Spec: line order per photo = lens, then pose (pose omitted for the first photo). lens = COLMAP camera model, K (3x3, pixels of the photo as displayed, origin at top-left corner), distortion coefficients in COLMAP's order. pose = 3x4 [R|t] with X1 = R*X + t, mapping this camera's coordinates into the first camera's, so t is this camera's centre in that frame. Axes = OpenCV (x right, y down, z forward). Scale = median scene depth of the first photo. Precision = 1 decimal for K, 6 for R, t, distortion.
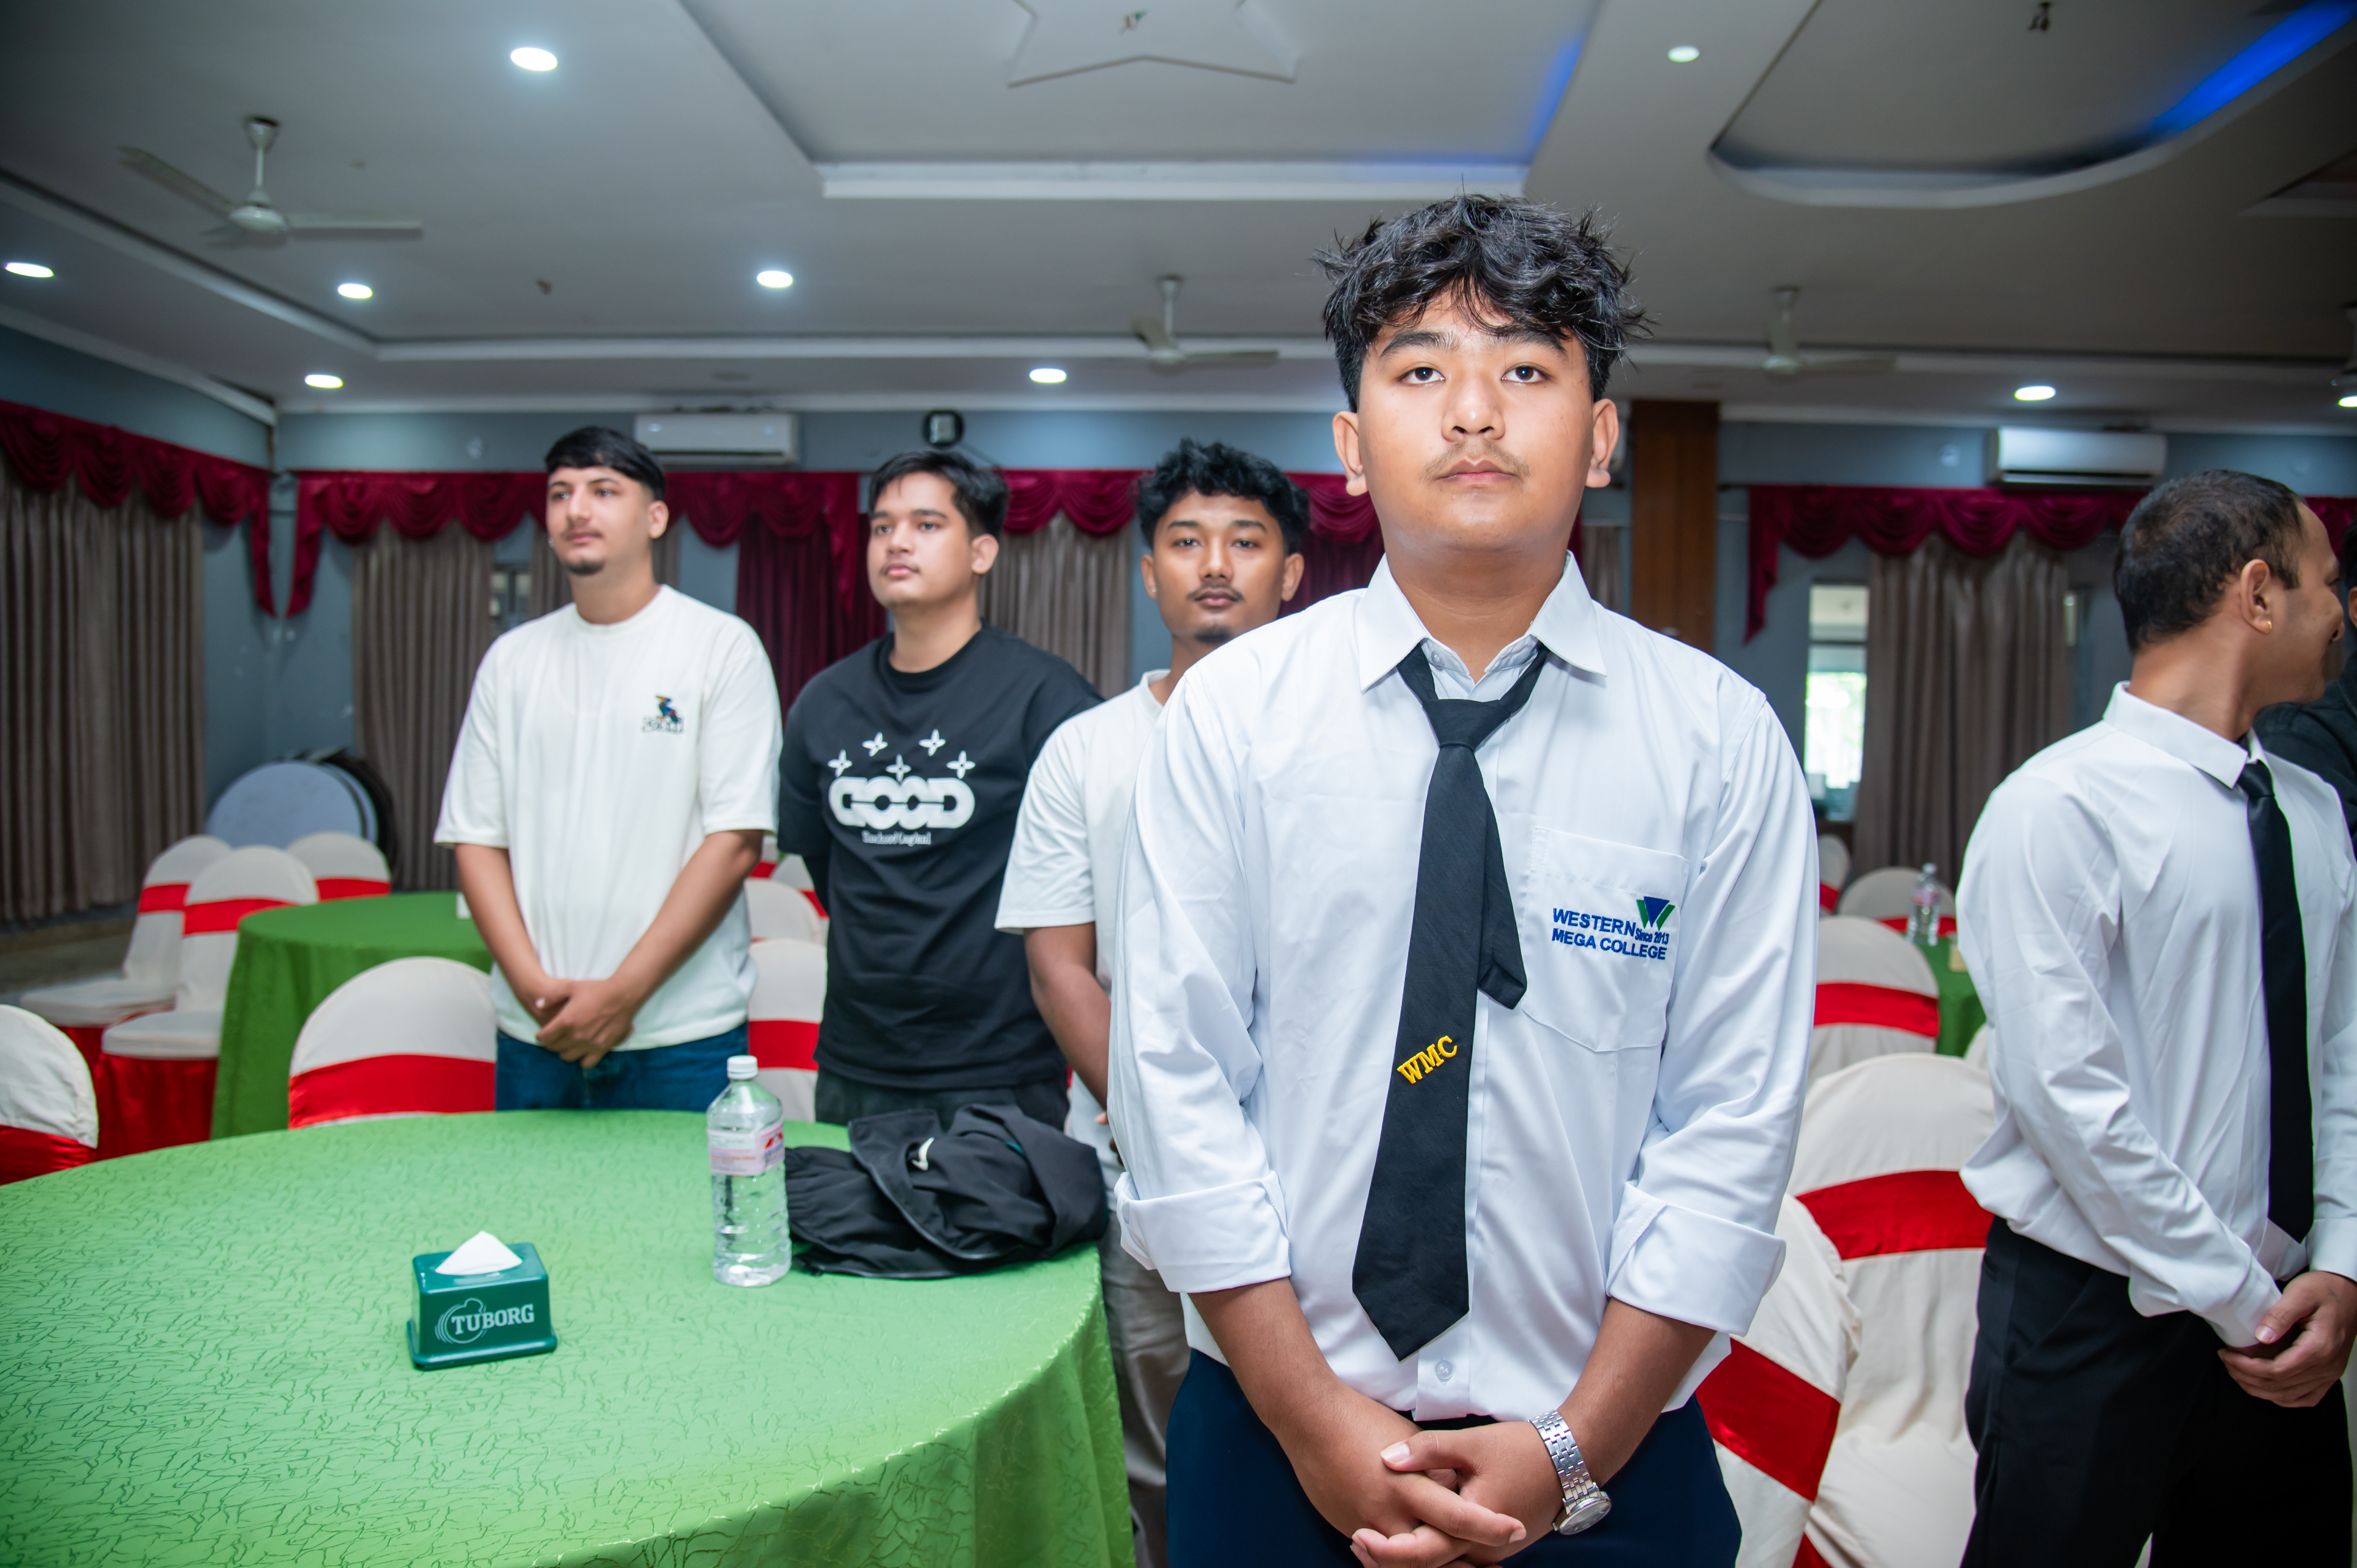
lens RADIAL K [[1604.5, 0, 1178.3], [0, 1604.5, 812.3], [0, 0, 1]] dist [-0.118865, 0.071553]
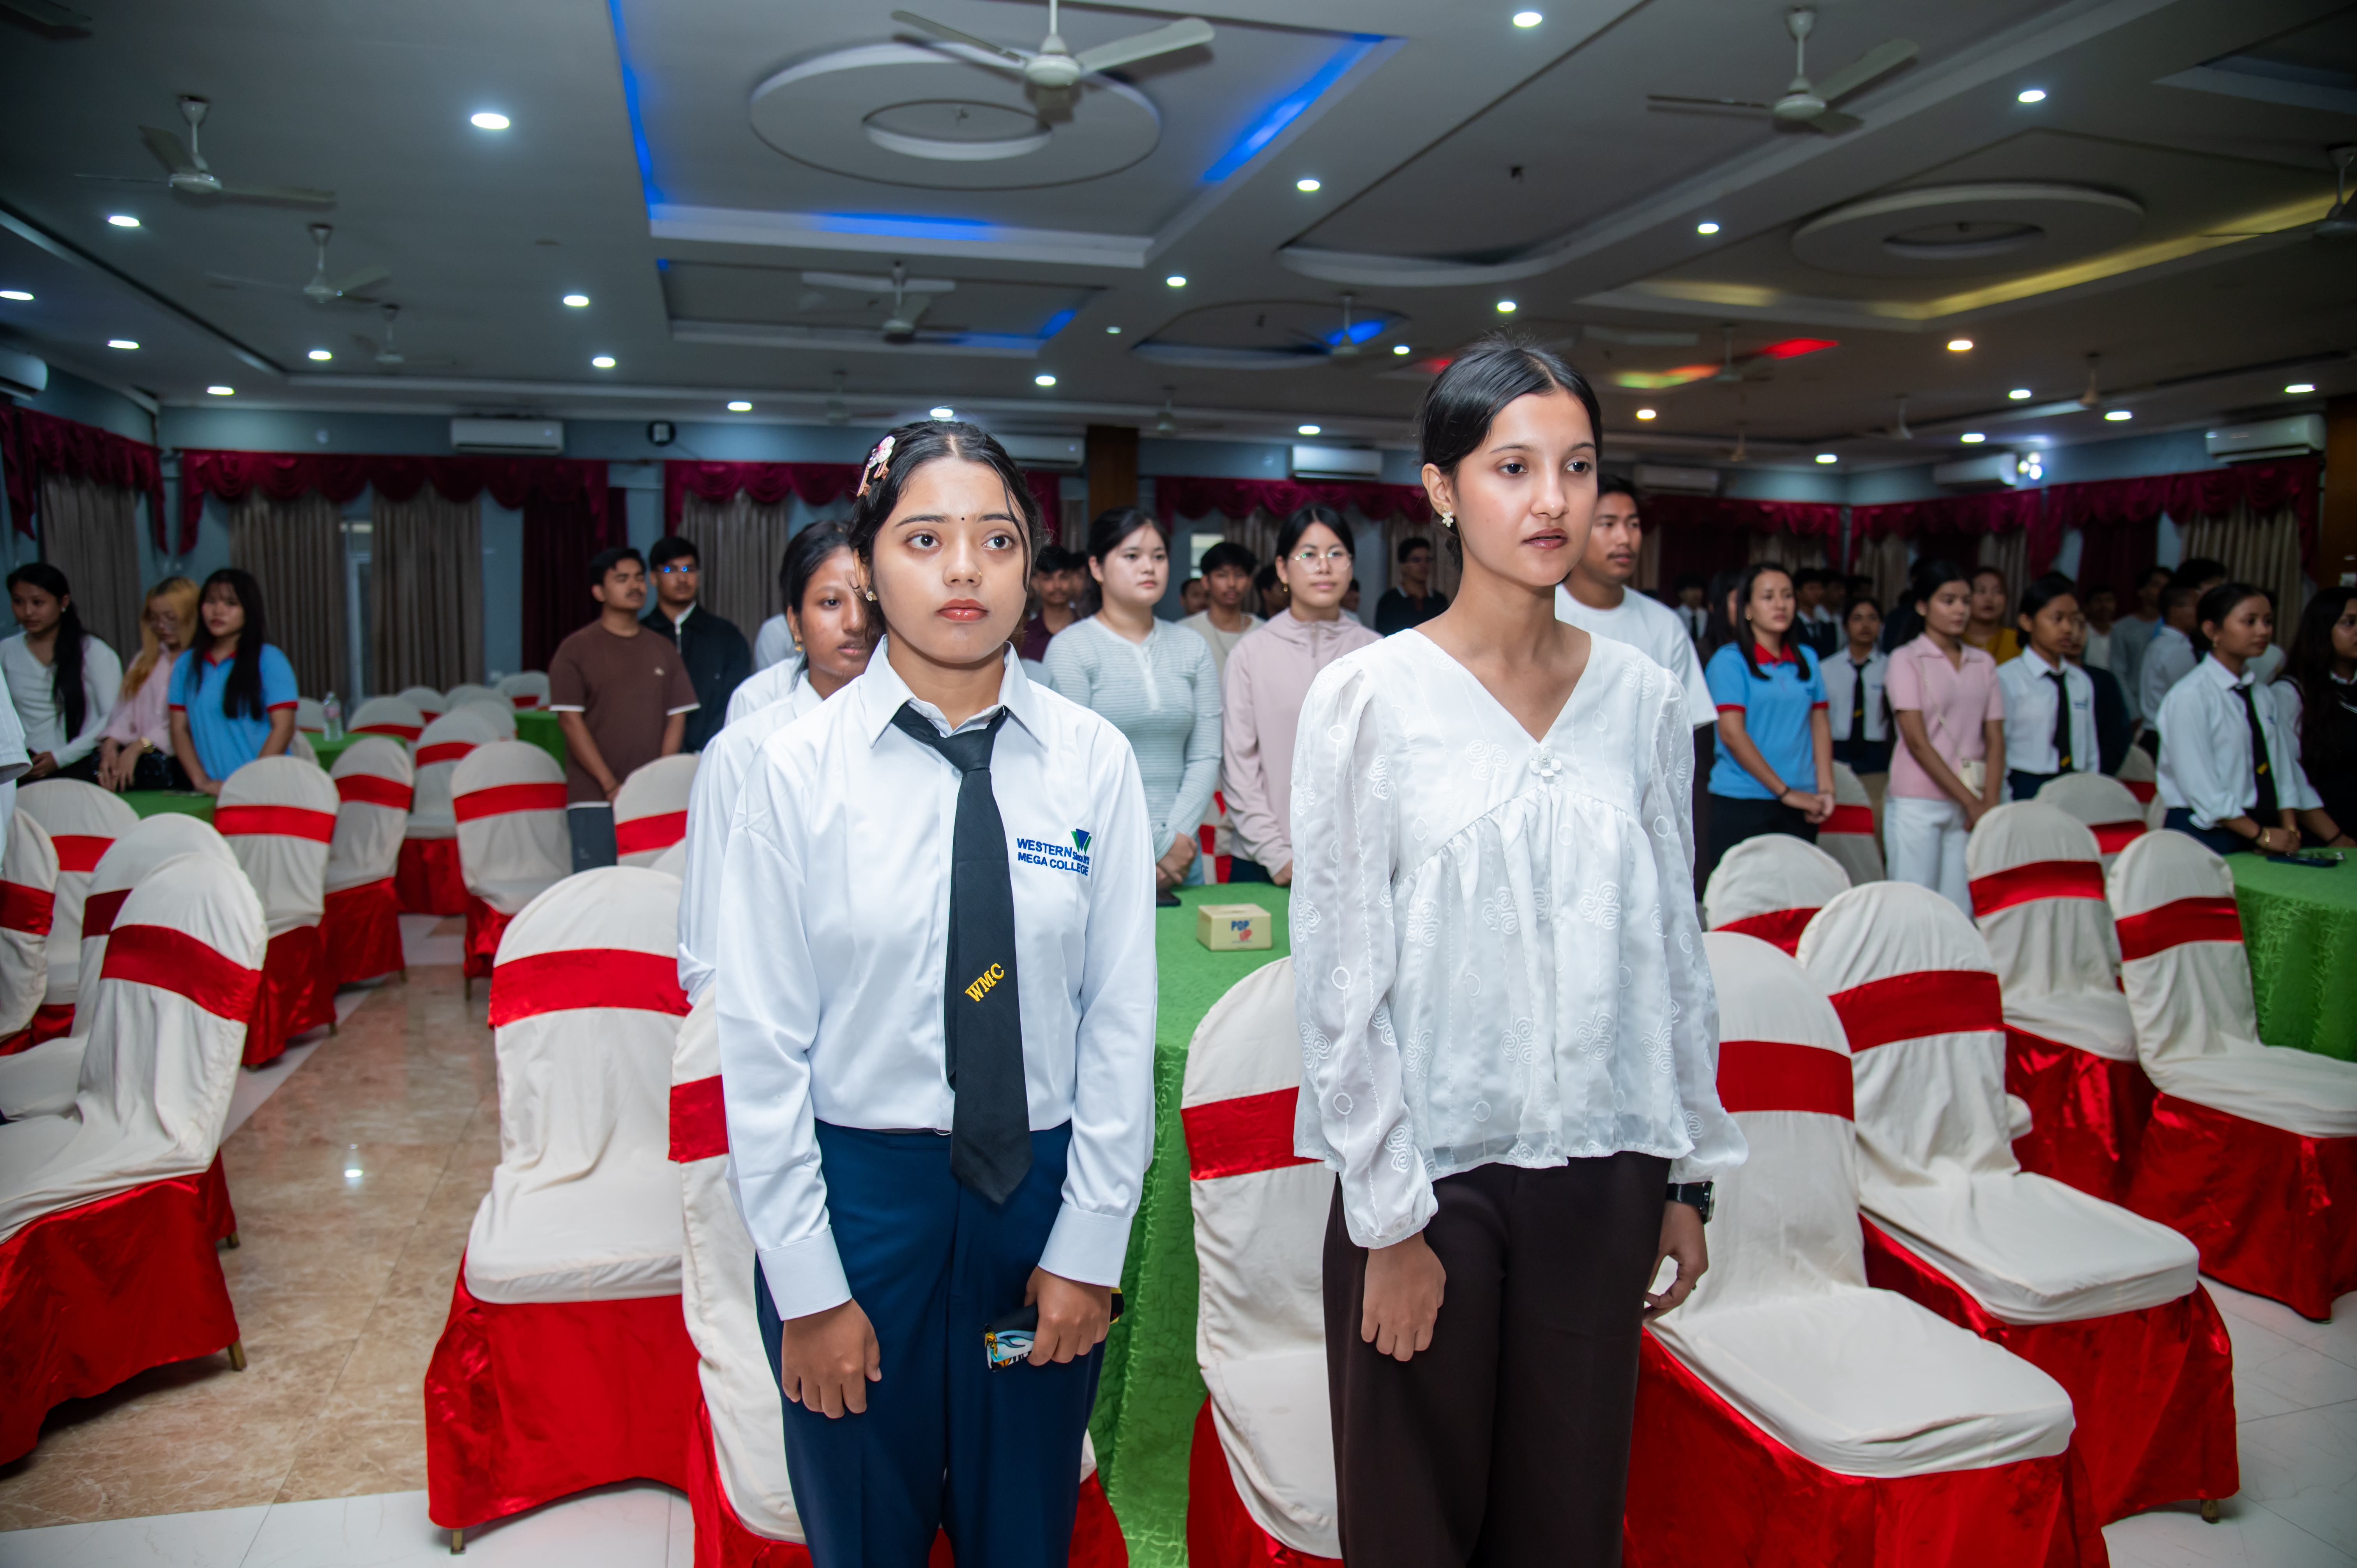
lens RADIAL K [[1605.3, 0, 1175.4], [0, 1605.3, 825.3], [0, 0, 1]] dist [-0.117209, 0.061892]
pose [[0.944058, -0.050555, 0.325881, -0.201324], [0.024109, 0.996116, 0.084690, 0.023591], [-0.328897, -0.072095, 0.941610, -0.664964]]
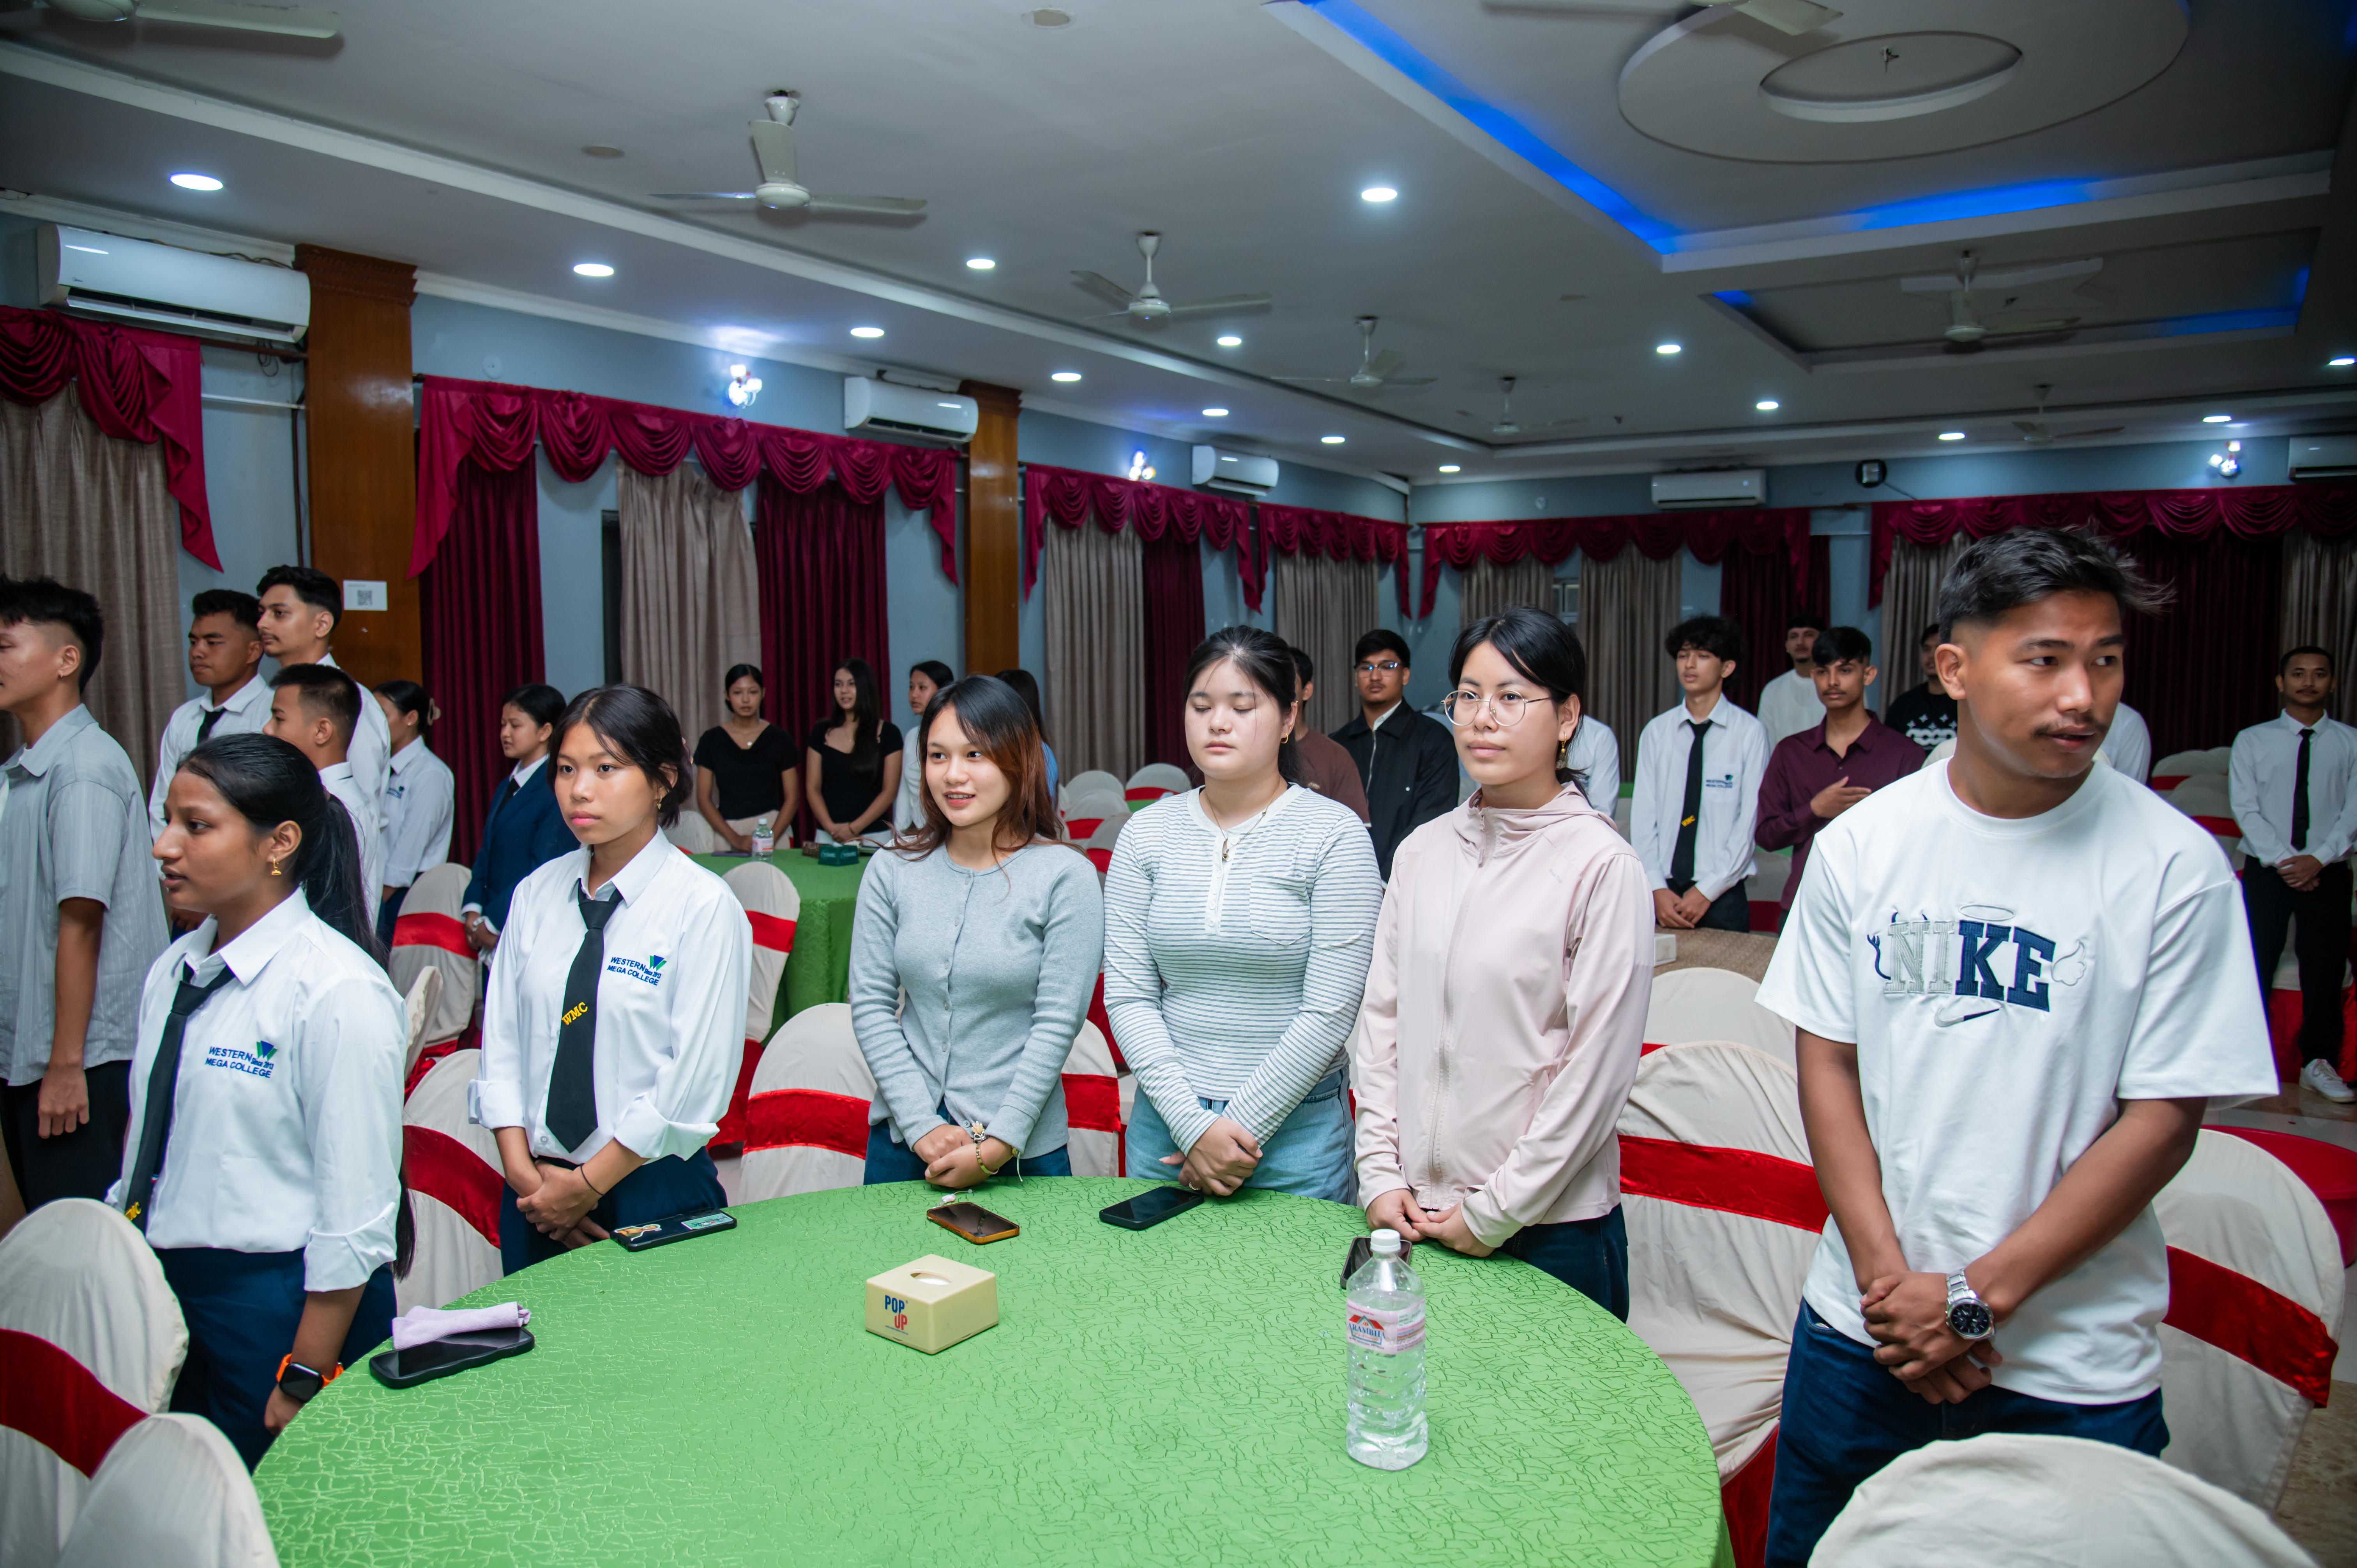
lens RADIAL K [[1604.5, 0, 1178.3], [0, 1604.5, 812.3], [0, 0, 1]] dist [-0.118865, 0.071553]
pose [[0.863879, 0.019193, -0.503334, 0.026601], [0.001912, 0.999142, 0.041381, 0.001103], [0.503696, -0.036710, 0.863101, -0.536083]]
